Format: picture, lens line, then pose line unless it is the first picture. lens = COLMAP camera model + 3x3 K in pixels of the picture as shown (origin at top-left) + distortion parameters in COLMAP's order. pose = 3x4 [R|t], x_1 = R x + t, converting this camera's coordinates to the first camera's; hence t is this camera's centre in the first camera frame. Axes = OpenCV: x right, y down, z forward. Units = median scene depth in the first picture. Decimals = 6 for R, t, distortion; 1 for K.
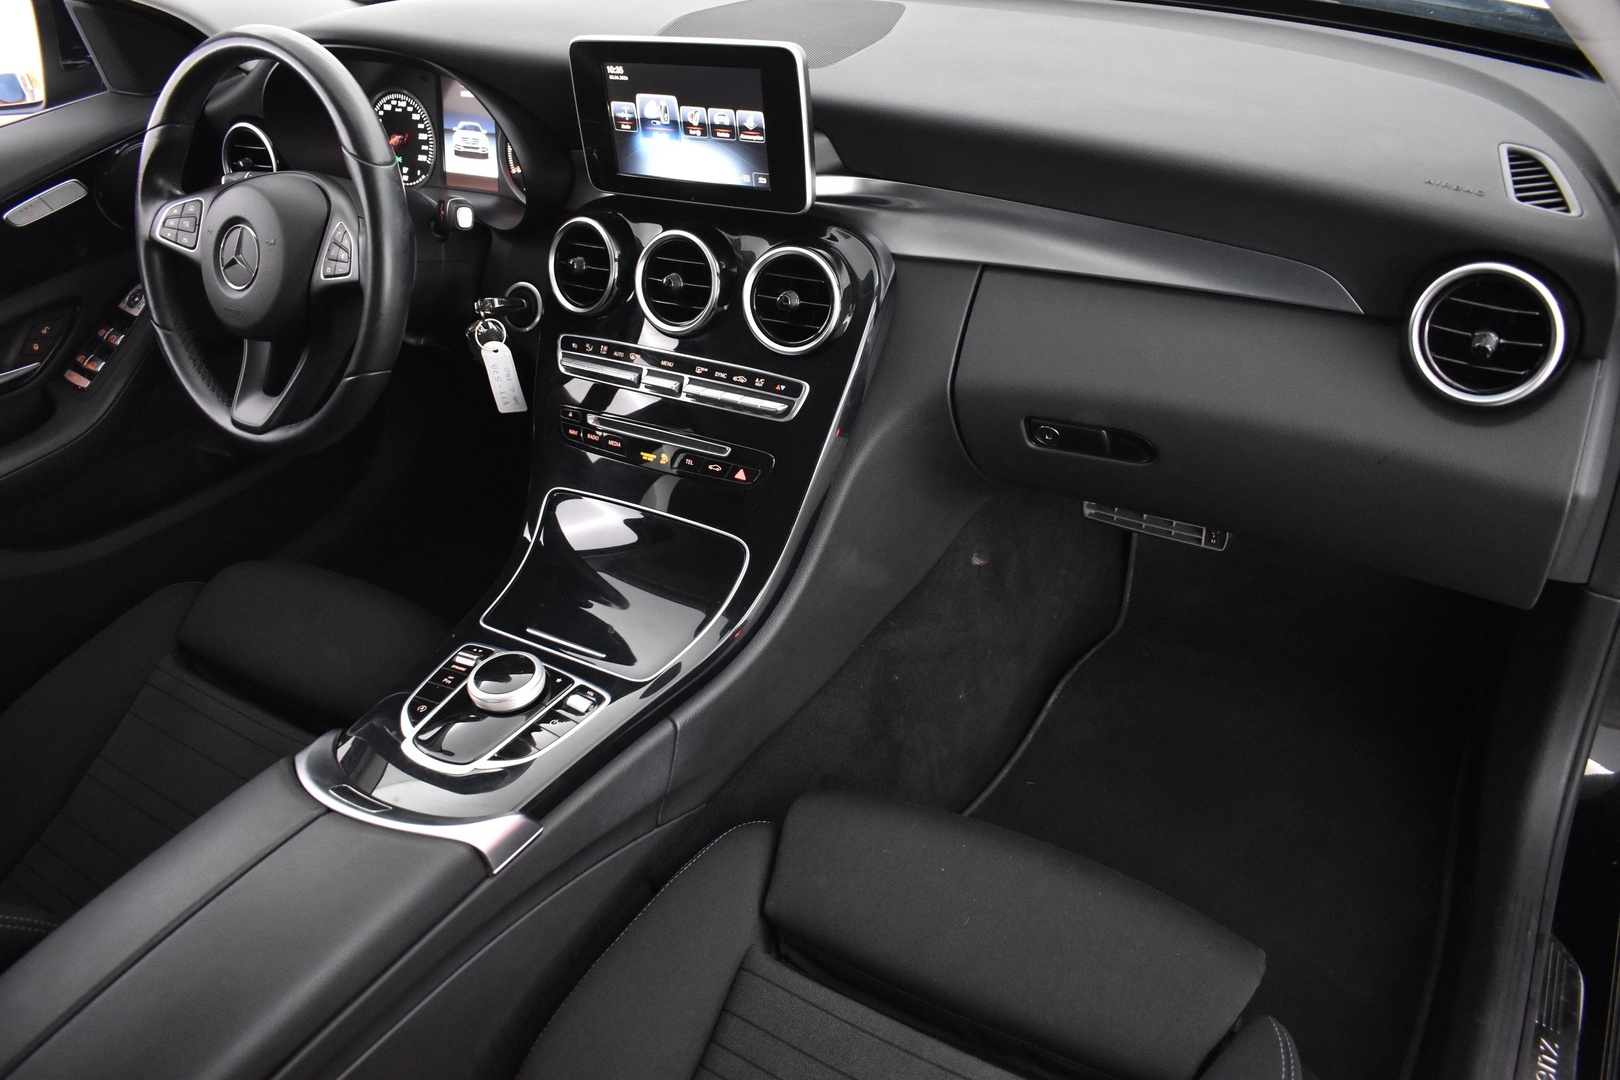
lens RADIAL K [[1287.3, 0, 795.7], [0, 1287.3, 525.2], [0, 0, 1]] dist [-0.094477, 0.018684]
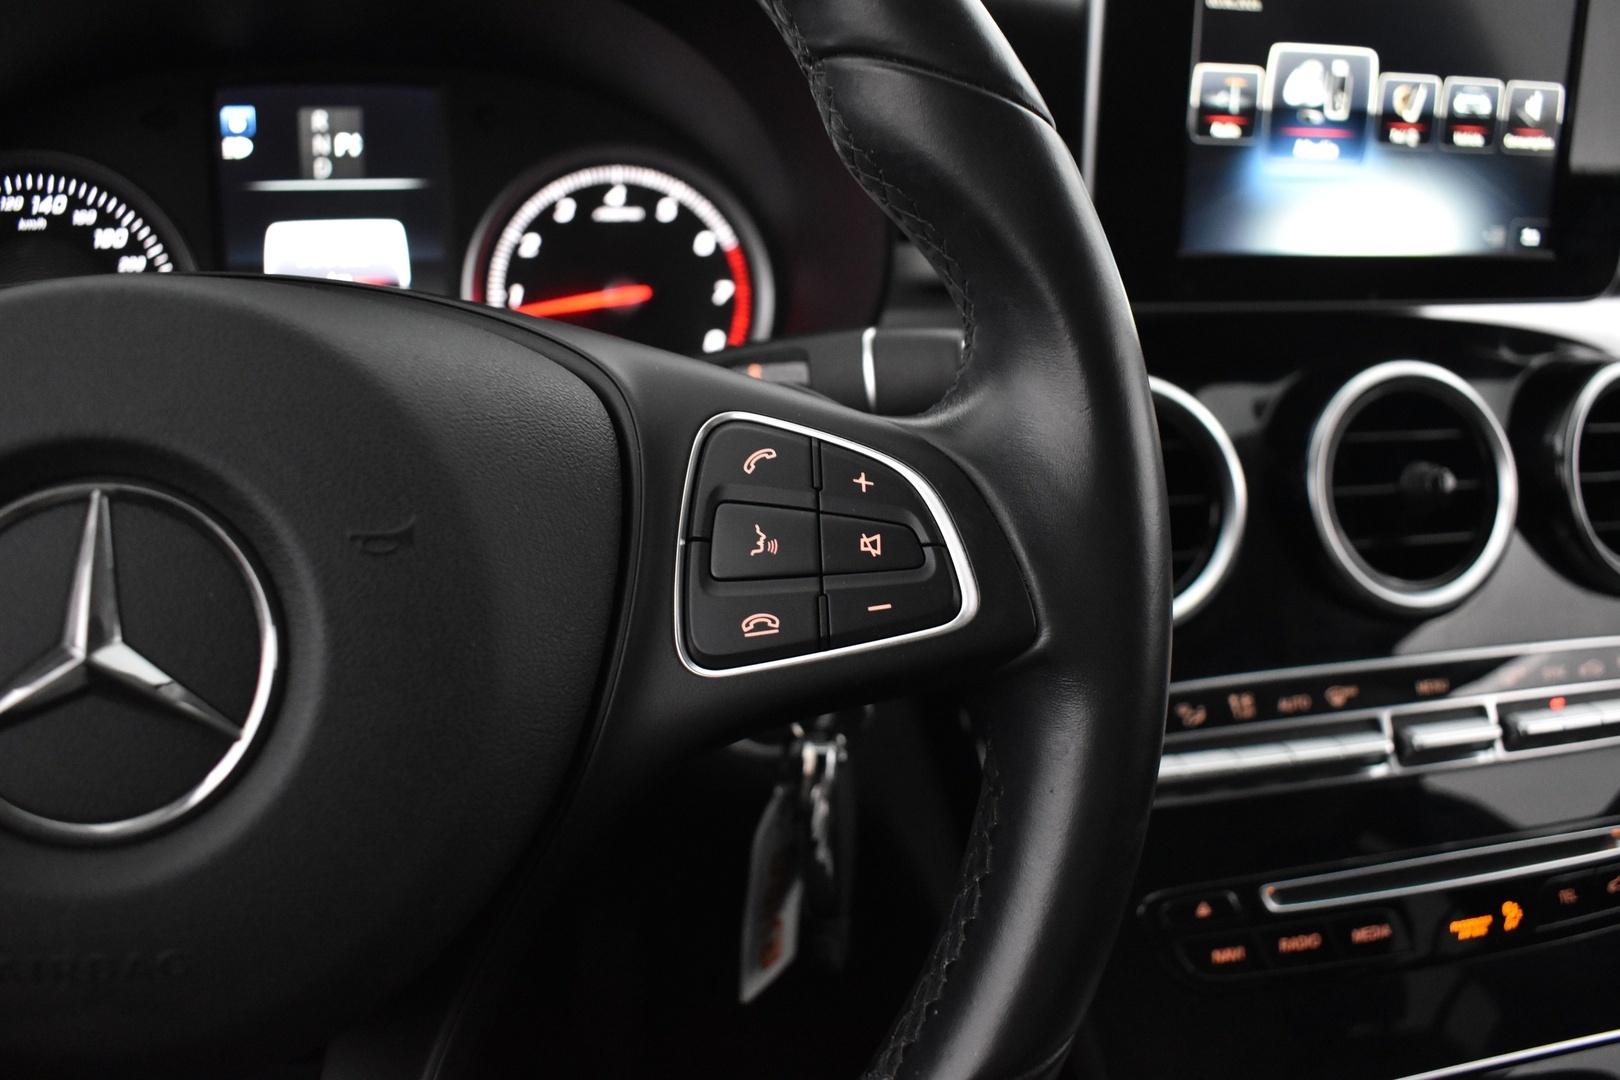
lens RADIAL K [[1287.3, 0, 802.3], [0, 1287.3, 494.3], [0, 0, 1]] dist [-0.094477, 0.018684]
pose [[0.699861, -0.129205, 0.702496, -0.521240], [0.320043, 0.935977, -0.146695, -0.192186], [-0.638566, 0.327495, 0.696405, 0.851024]]
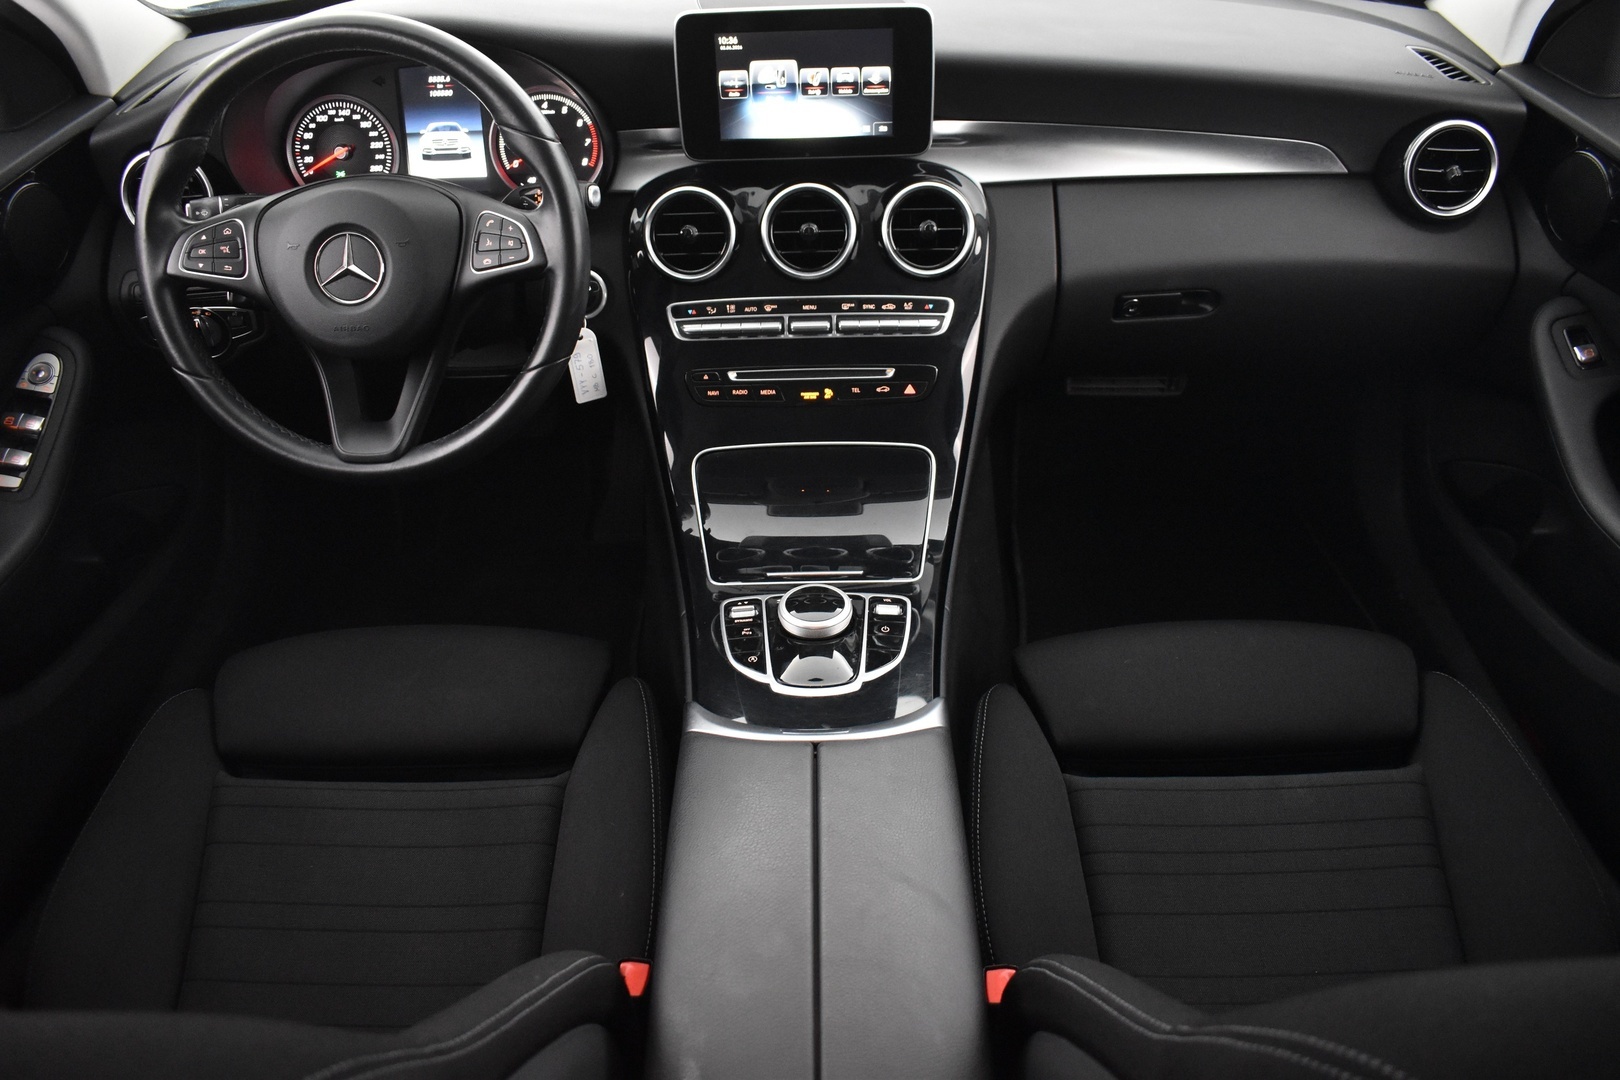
lens RADIAL K [[1287.3, 0, 812.9], [0, 1287.3, 519.0], [0, 0, 1]] dist [-0.094477, 0.018684]
pose [[0.848073, -0.227737, 0.478443, -0.671502], [0.244124, 0.969320, 0.028665, 0.017003], [-0.470293, 0.092490, 0.877650, 0.067510]]
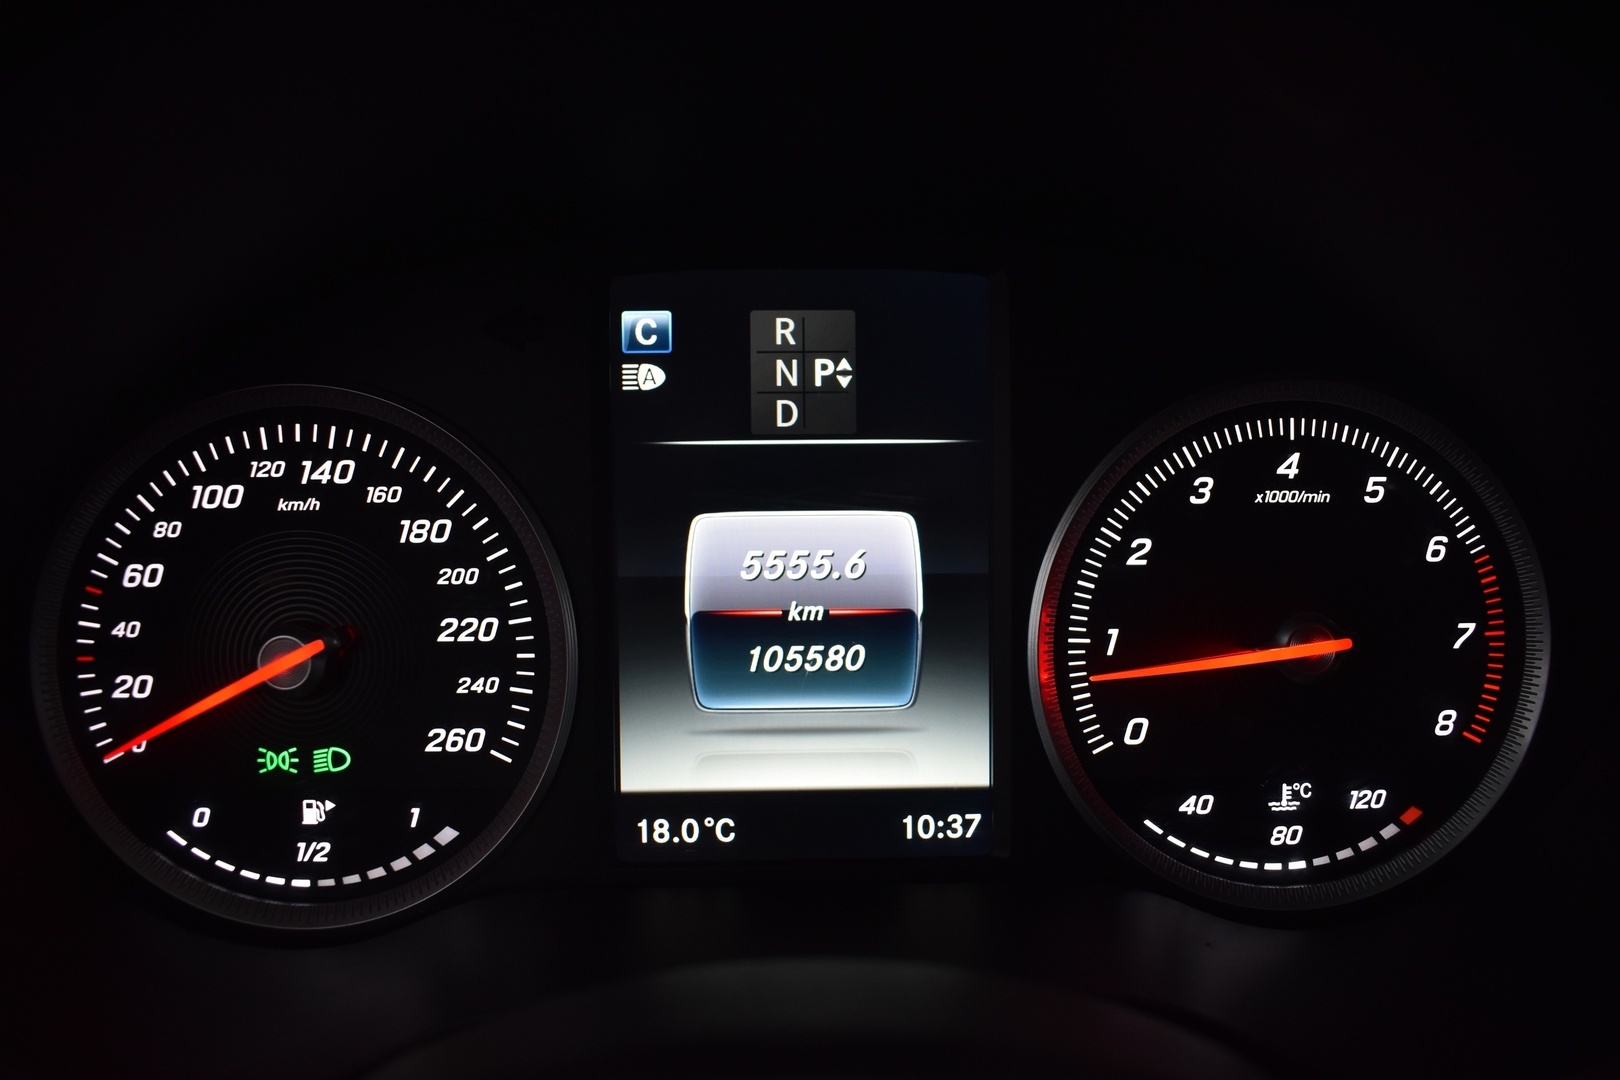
lens RADIAL K [[1287.3, 0, 789.3], [0, 1287.3, 573.6], [0, 0, 1]] dist [-0.094477, 0.018684]
pose [[0.830097, -0.051924, 0.555196, -0.458195], [0.245759, 0.927806, -0.280674, -0.313068], [-0.500541, 0.369431, 0.782930, 1.035244]]
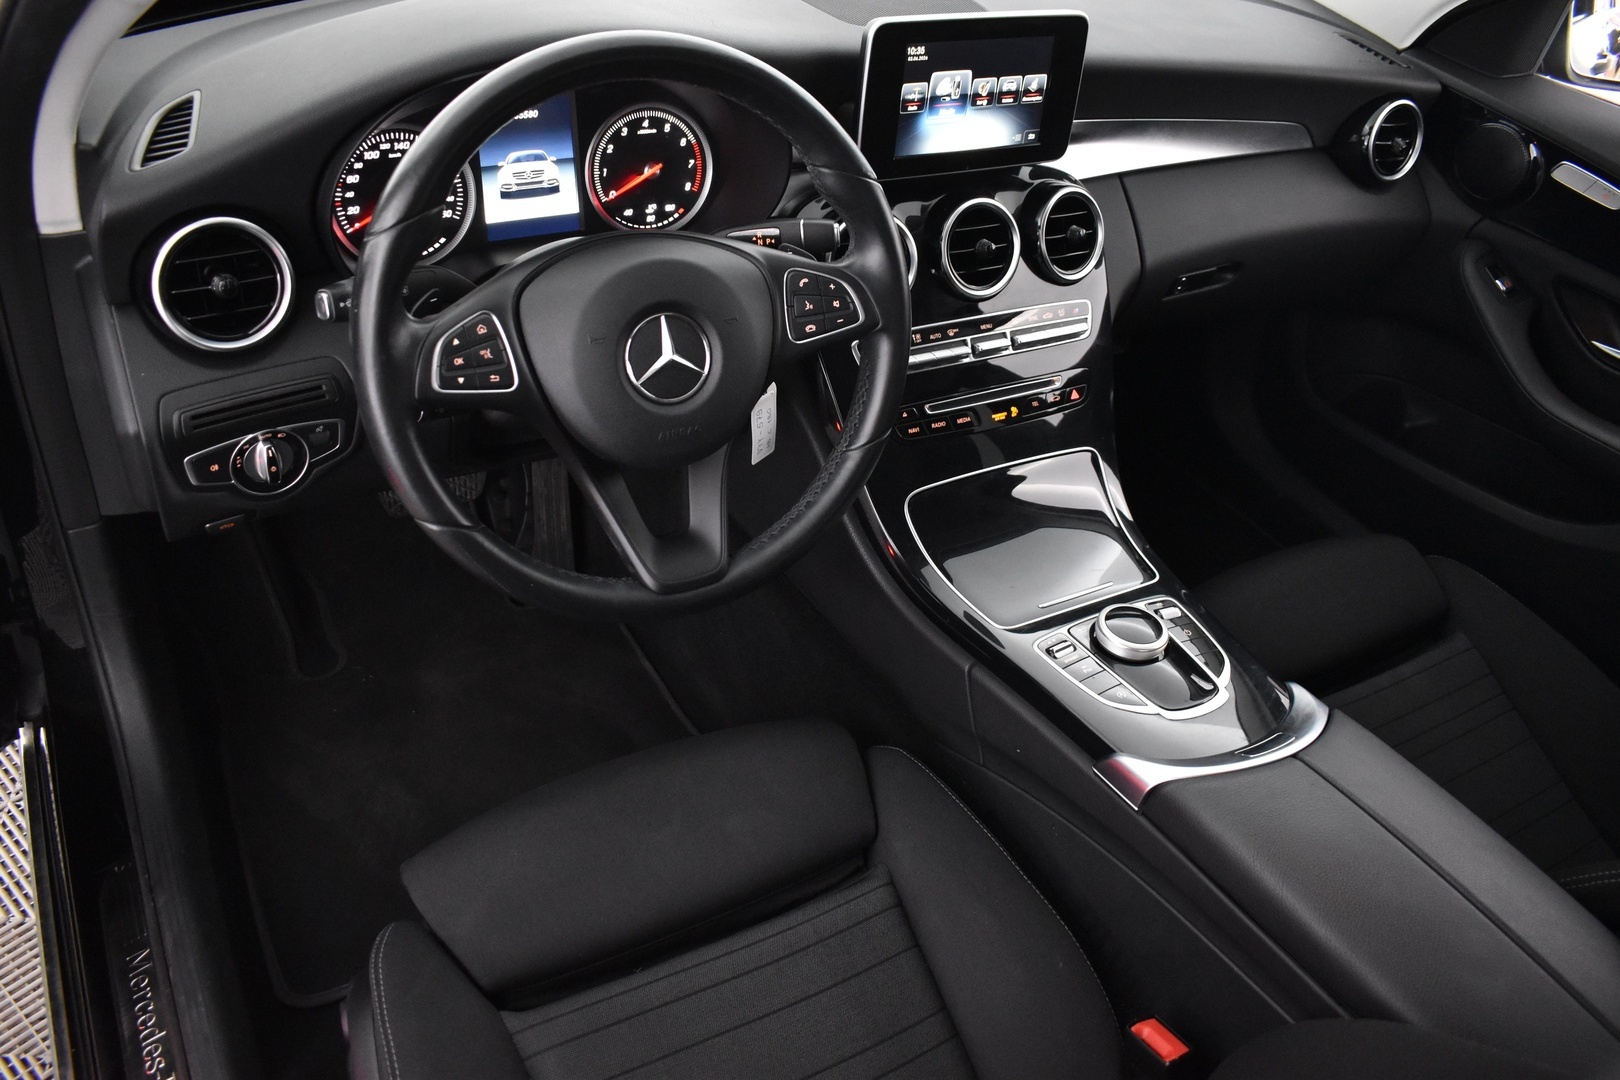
lens RADIAL K [[1287.3, 0, 815.8], [0, 1287.3, 528.2], [0, 0, 1]] dist [-0.094477, 0.018684]
pose [[0.458499, -0.401661, 0.792747, -1.082563], [0.363090, 0.898851, 0.245422, -0.291477], [-0.811138, 0.175313, 0.557961, 0.572214]]
